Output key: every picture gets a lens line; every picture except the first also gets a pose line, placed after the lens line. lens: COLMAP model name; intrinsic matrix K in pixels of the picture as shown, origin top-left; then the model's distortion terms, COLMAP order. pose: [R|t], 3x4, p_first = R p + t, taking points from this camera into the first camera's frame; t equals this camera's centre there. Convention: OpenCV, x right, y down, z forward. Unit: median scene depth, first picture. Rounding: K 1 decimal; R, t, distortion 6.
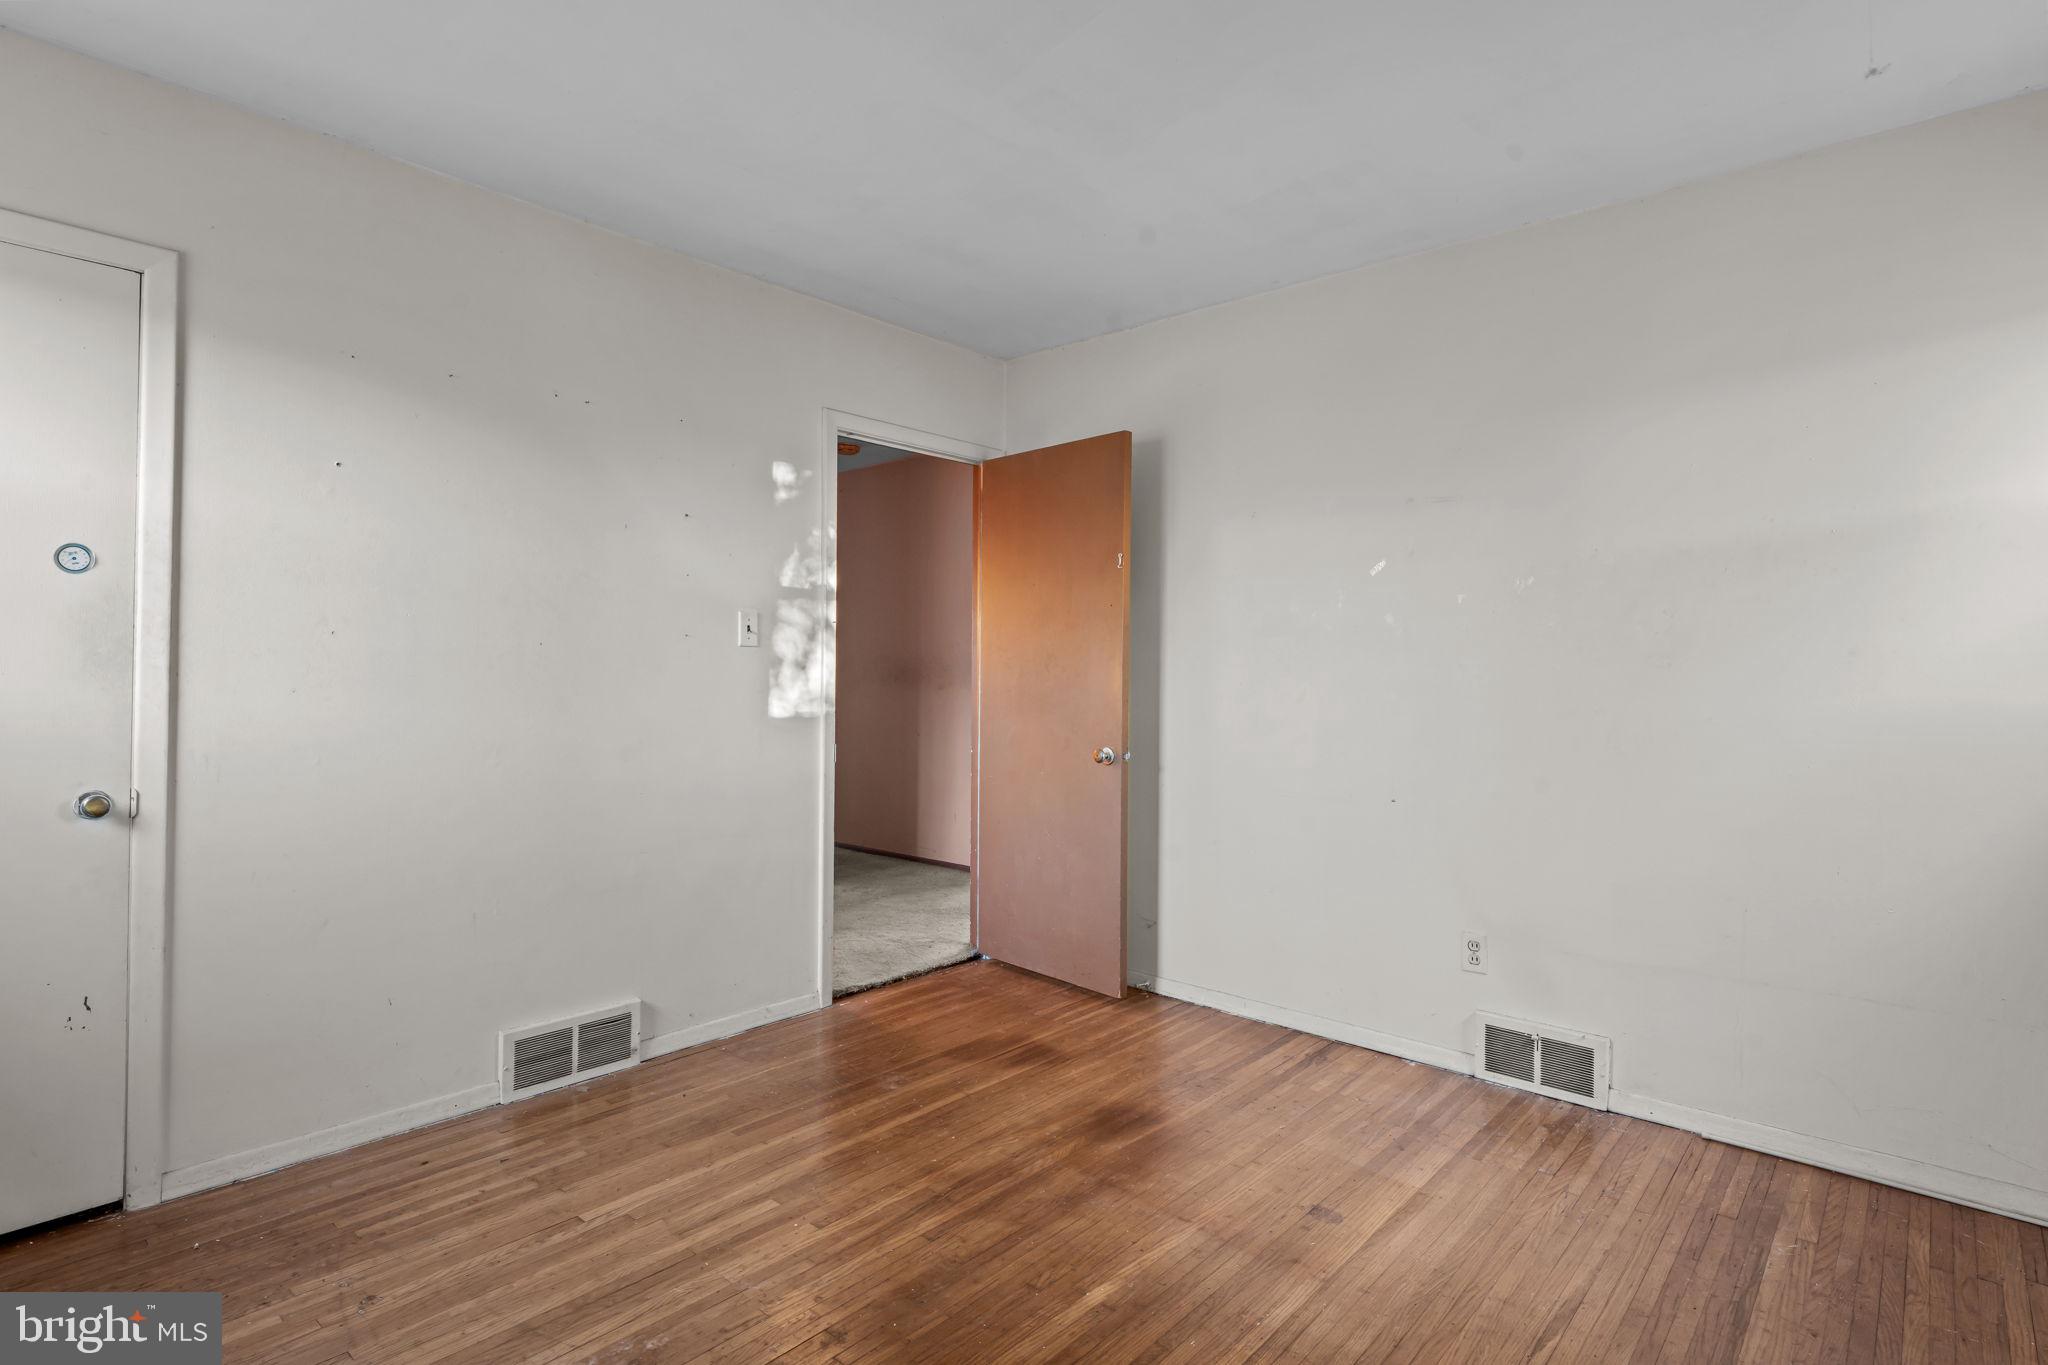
lens RADIAL K [[1041.9, 0, 1025.6], [0, 1041.9, 638.3], [0, 0, 1]] dist [-0.000428, 0.000520]
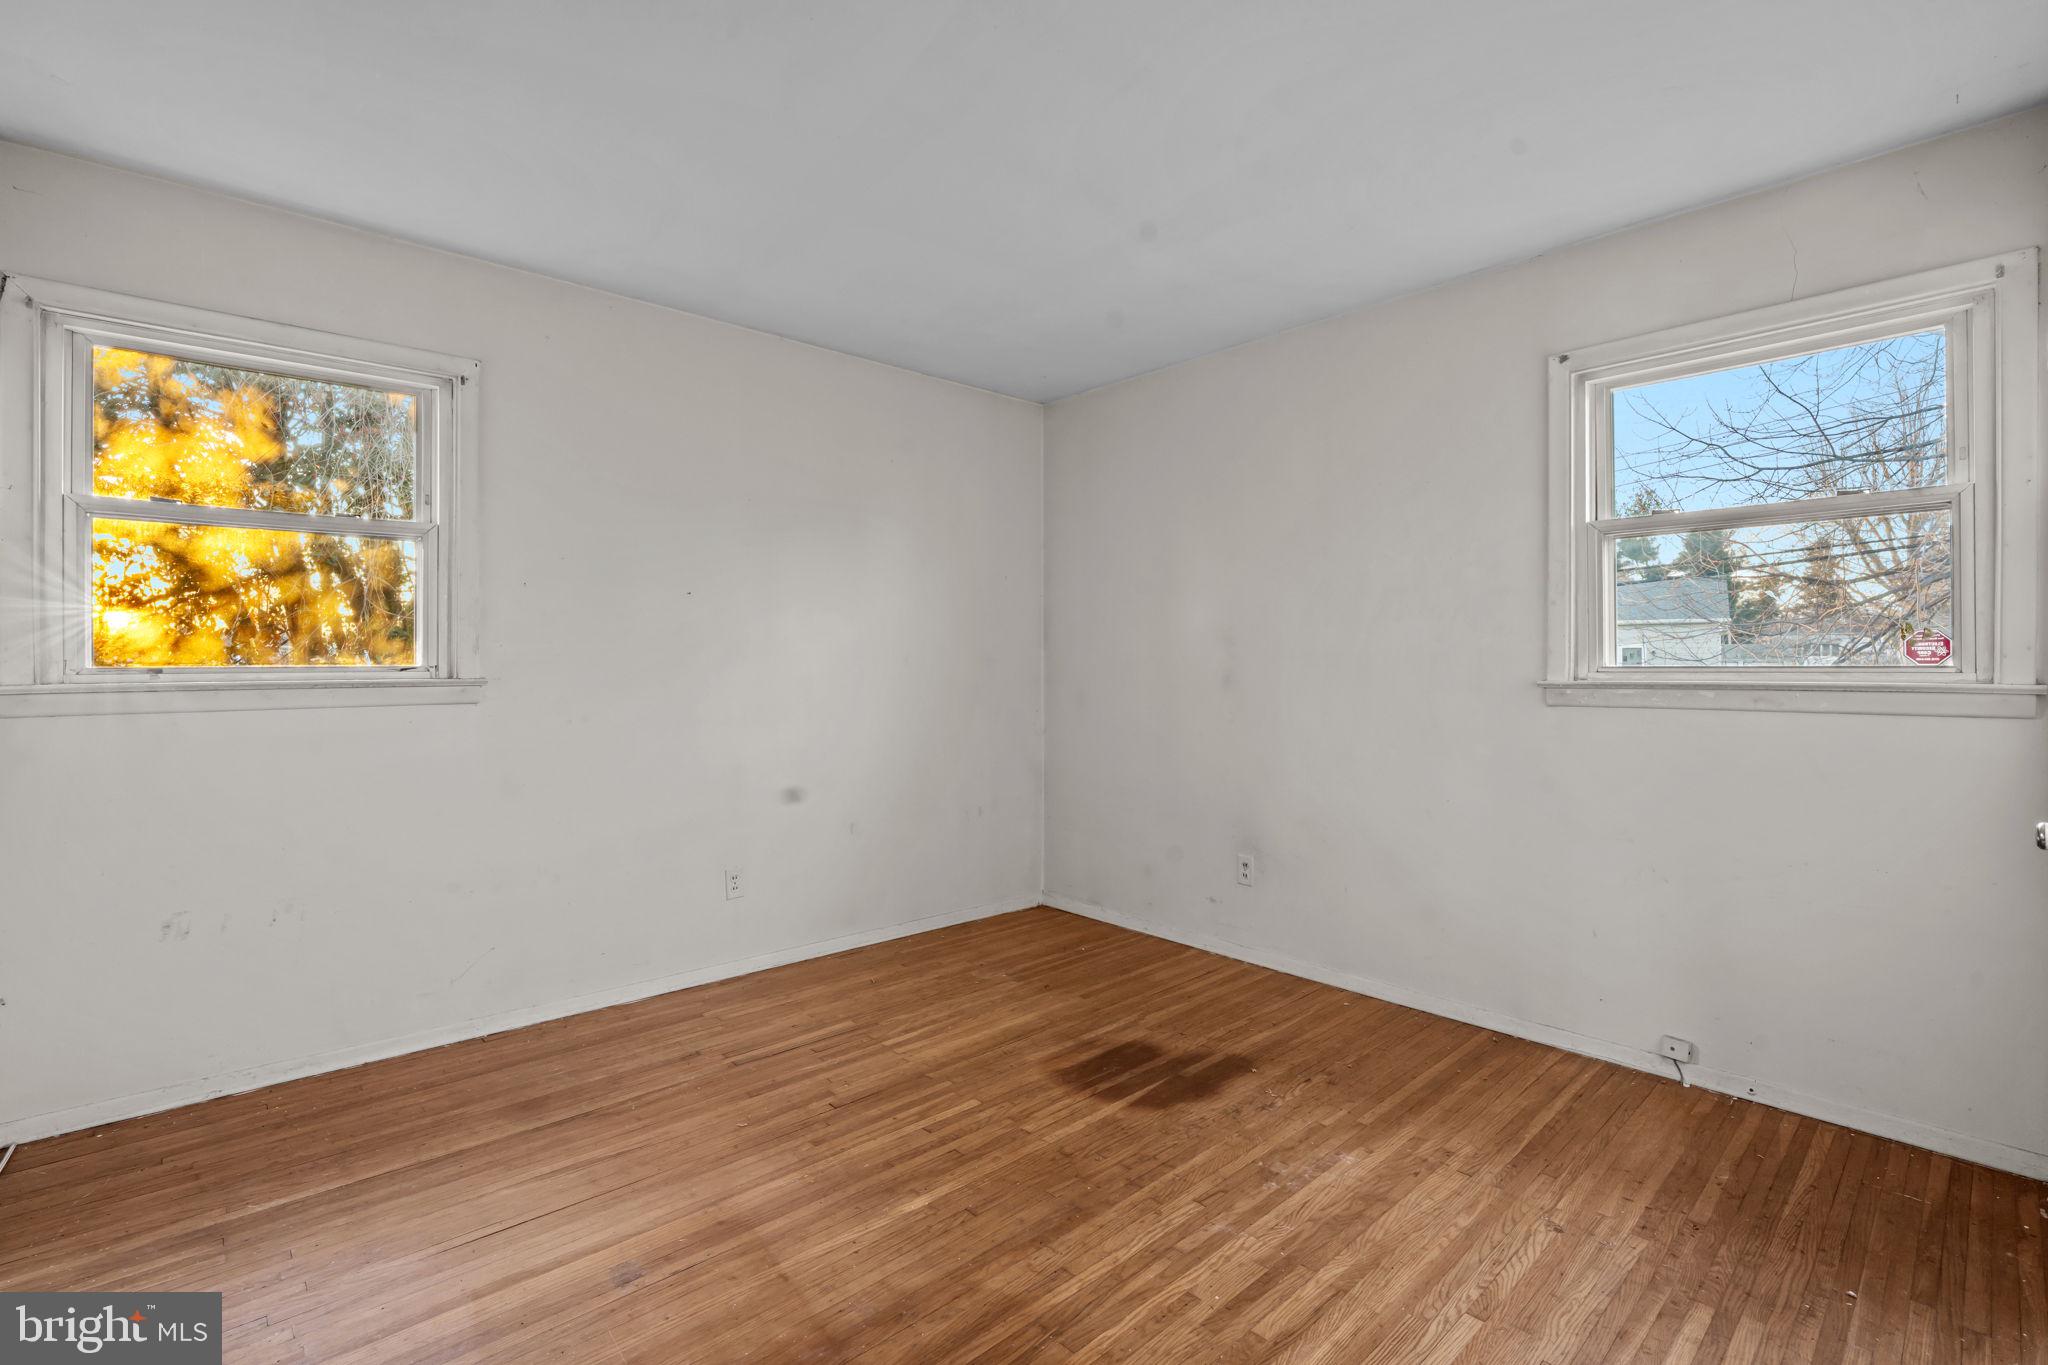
lens RADIAL K [[913.5, 0, 1023.9], [0, 913.5, 662.4], [0, 0, 1]] dist [-0.014219, -0.000098]
pose [[-0.994021, -0.006598, 0.108990, -0.144980], [-0.009963, 0.999490, -0.030353, 0.051326], [-0.108734, -0.031258, -0.993579, 1.889228]]
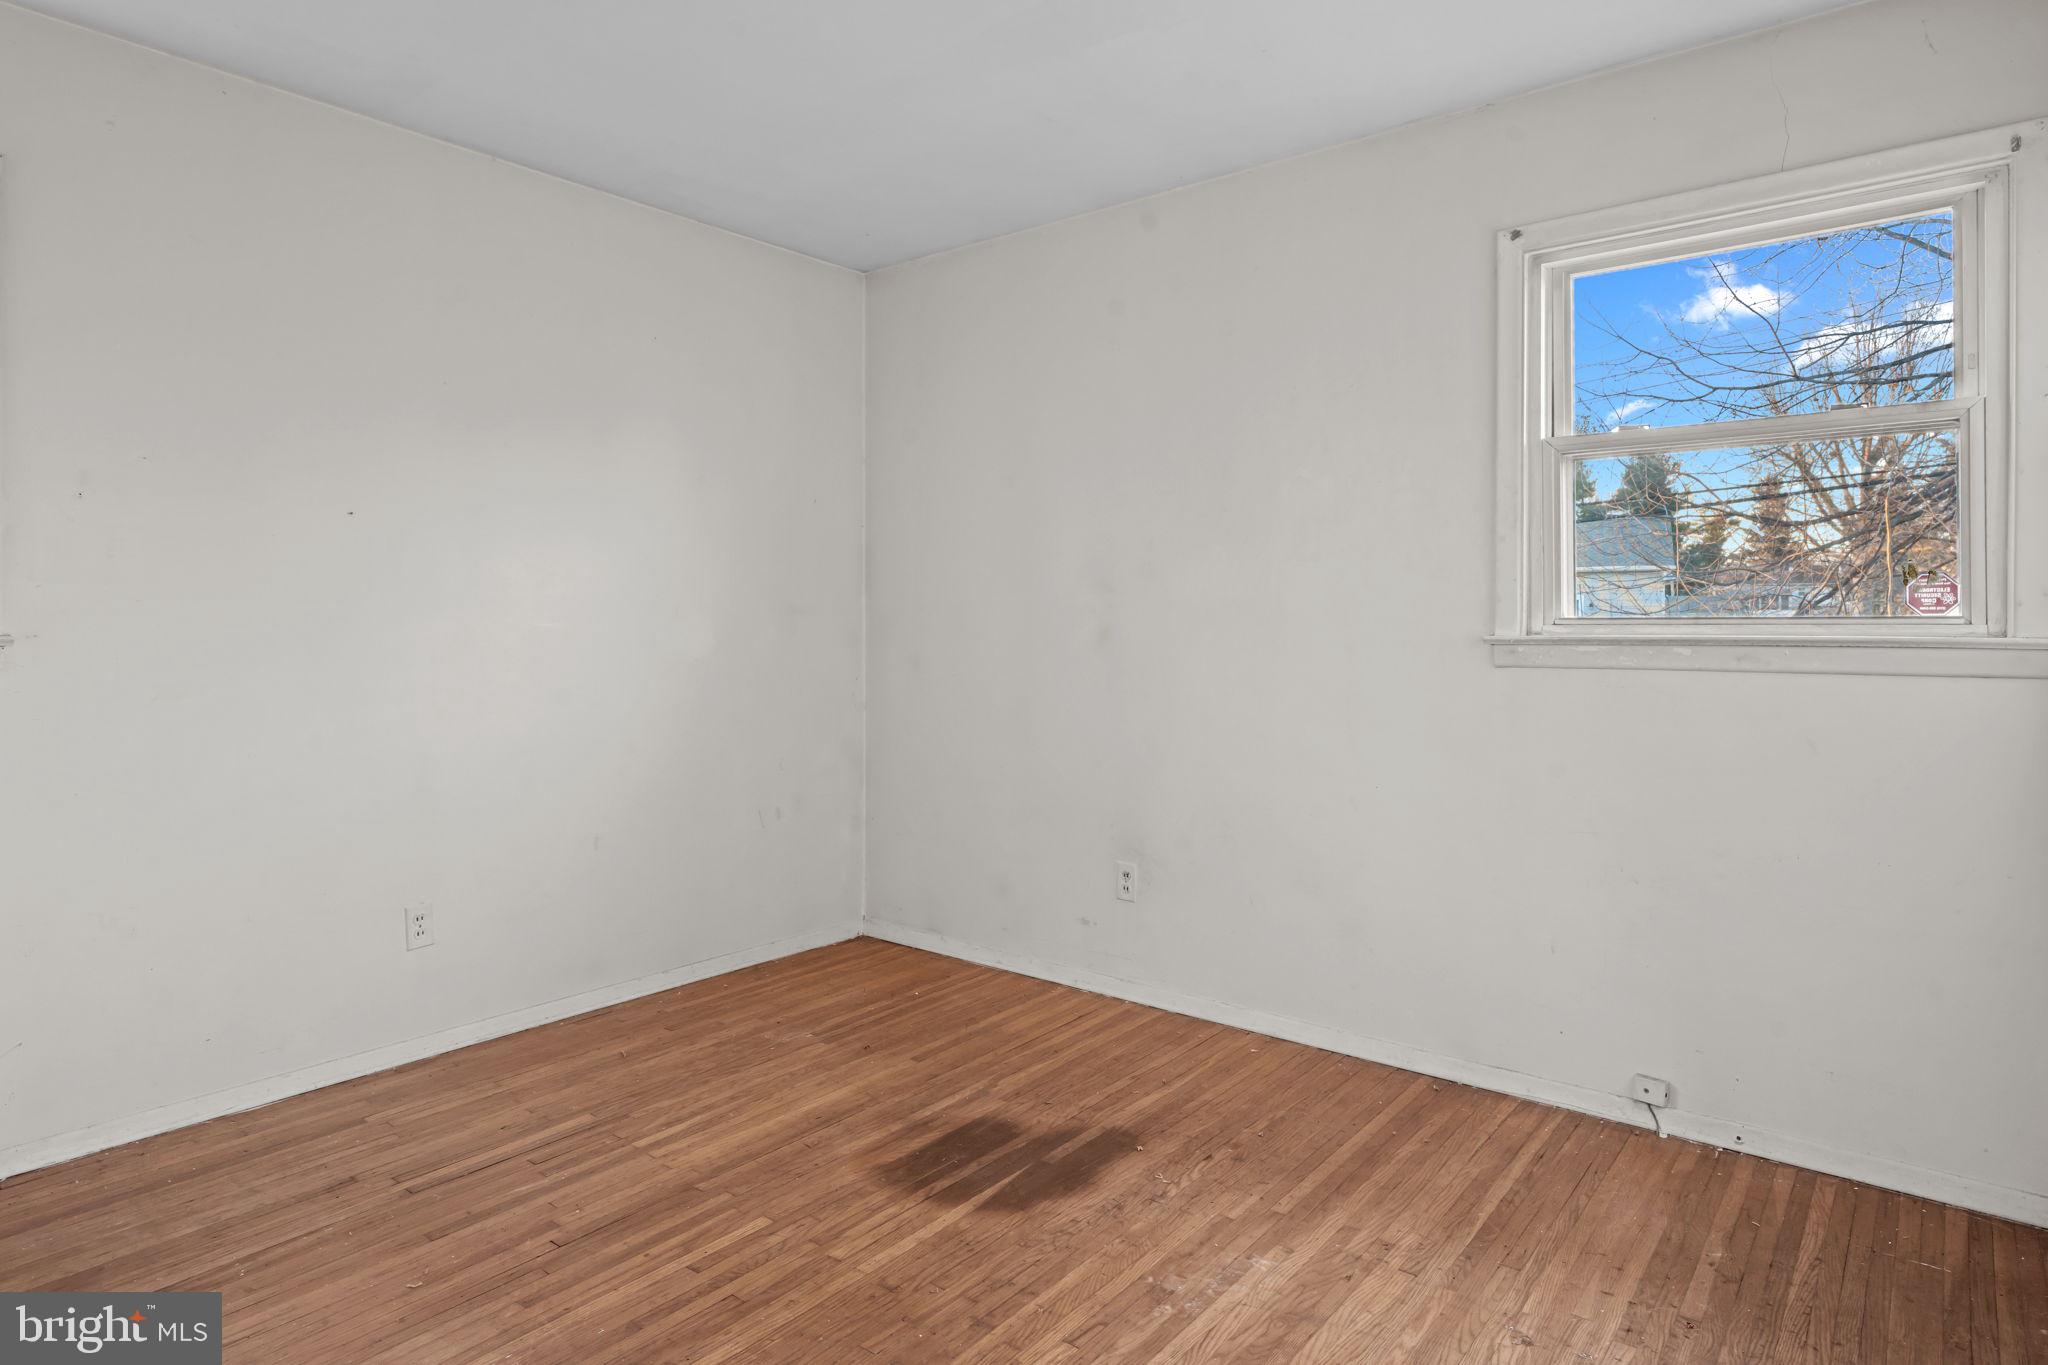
lens RADIAL K [[1150.6, 0, 1020.3], [0, 1150.6, 624.4], [0, 0, 1]] dist [0.000283, 0.000558]
pose [[-0.999136, -0.006527, -0.041056, -0.148964], [-0.005496, 0.999668, -0.025171, 0.054120], [0.041206, -0.024924, -0.998840, 1.805000]]
